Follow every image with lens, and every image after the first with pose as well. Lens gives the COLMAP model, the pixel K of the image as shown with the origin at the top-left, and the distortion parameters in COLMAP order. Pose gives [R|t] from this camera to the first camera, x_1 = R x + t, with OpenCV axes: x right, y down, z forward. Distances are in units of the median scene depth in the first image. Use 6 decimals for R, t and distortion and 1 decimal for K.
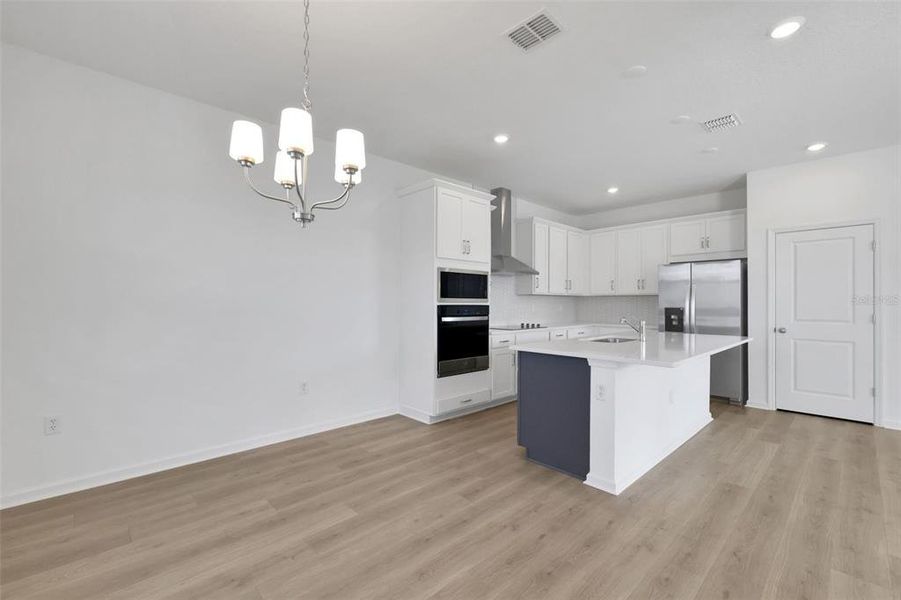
lens RADIAL K [[387.3, 0, 453.8], [0, 387.3, 302.0], [0, 0, 1]] dist [-0.000314, 0.000221]
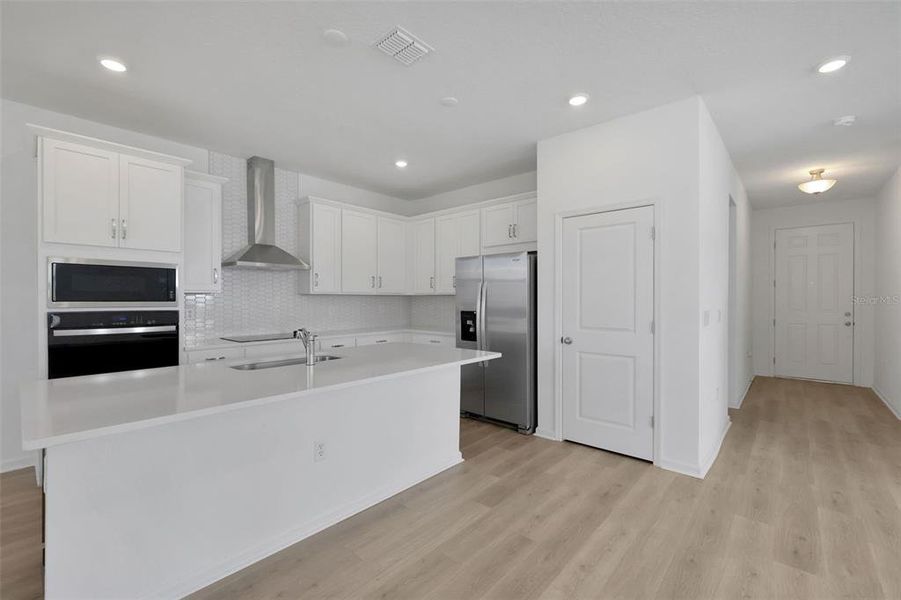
lens RADIAL K [[387.3, 0, 453.8], [0, 387.3, 302.0], [0, 0, 1]] dist [-0.000314, 0.000221]
pose [[0.996174, -0.002259, 0.087367, 0.542598], [0.001401, 0.999950, 0.009877, -0.013893], [-0.087385, -0.009717, 0.996127, 0.230504]]
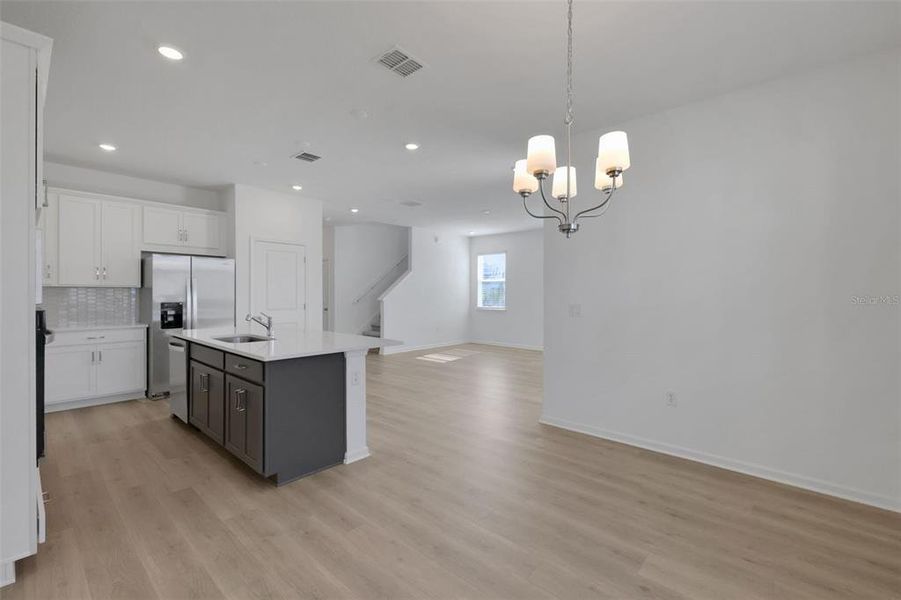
lens RADIAL K [[391.4, 0, 450.5], [0, 391.4, 300.0], [0, 0, 1]] dist [-0.001176, -0.000182]
pose [[-0.079566, -0.020794, 0.996613, -0.480361], [-0.006946, 0.999770, 0.020305, -0.016716], [-0.996805, -0.005307, -0.079692, 0.479099]]
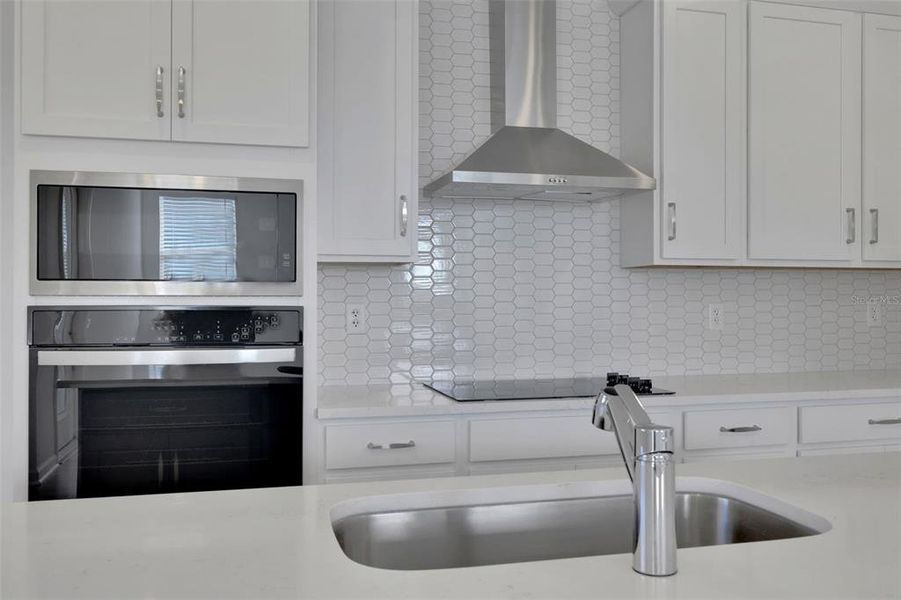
lens RADIAL K [[767.8, 0, 450.5], [0, 767.8, 300.0], [0, 0, 1]] dist [0.001183, 0.000657]
pose [[0.864157, -0.000963, -0.503221, 0.442989], [0.003307, 0.999987, 0.003765, 0.002173], [0.503211, -0.004918, 0.864150, 0.596630]]
